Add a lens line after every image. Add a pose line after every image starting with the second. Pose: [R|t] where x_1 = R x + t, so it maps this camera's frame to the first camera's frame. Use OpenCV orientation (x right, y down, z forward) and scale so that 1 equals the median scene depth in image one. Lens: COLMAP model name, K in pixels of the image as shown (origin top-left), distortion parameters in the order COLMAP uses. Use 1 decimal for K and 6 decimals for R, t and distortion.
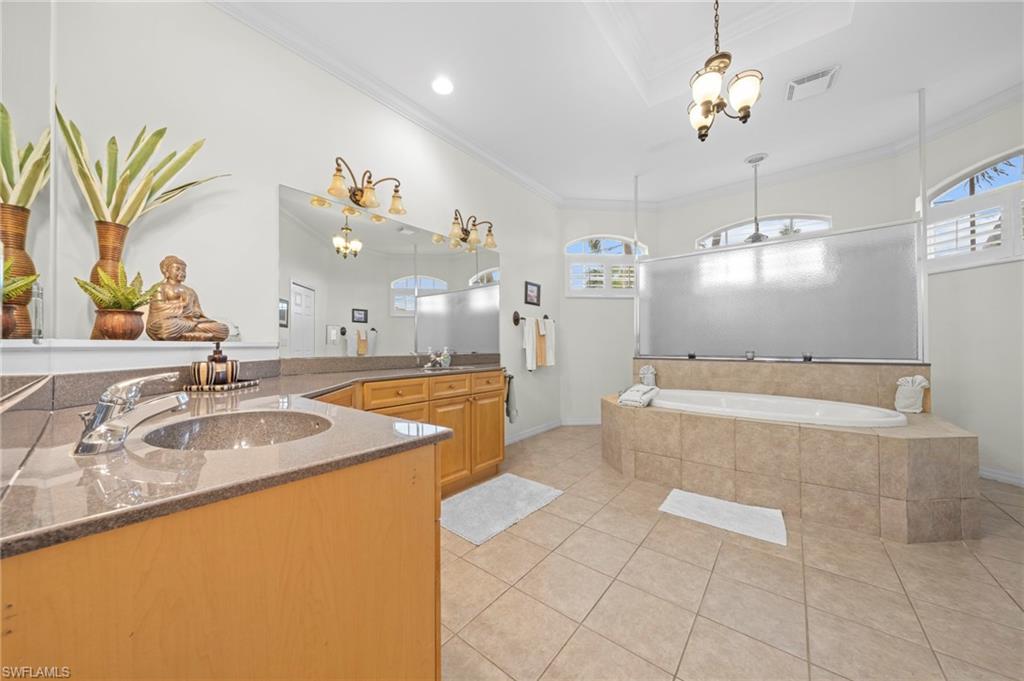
lens RADIAL K [[352.2, 0, 504.8], [0, 352.2, 341.8], [0, 0, 1]] dist [-0.002331, 0.000524]
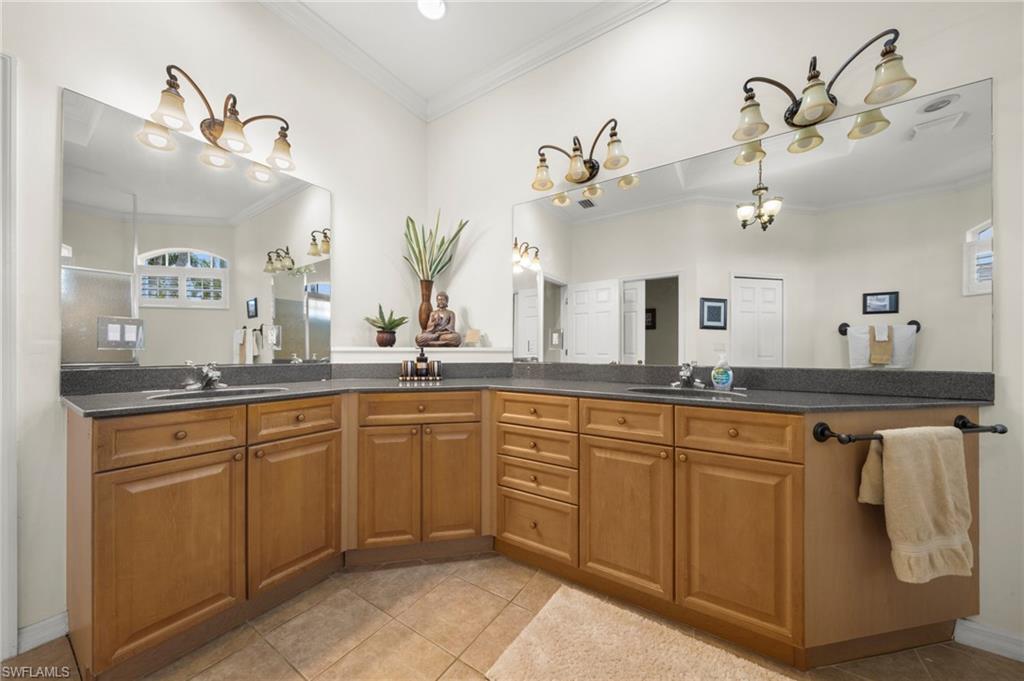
lens RADIAL K [[352.2, 0, 507.6], [0, 352.2, 349.7], [0, 0, 1]] dist [-0.002331, 0.000524]
pose [[0.101703, 0.000724, -0.994815, 0.408170], [0.009623, 0.999952, 0.001711, 0.006037], [0.994768, -0.009747, 0.101691, 0.747671]]
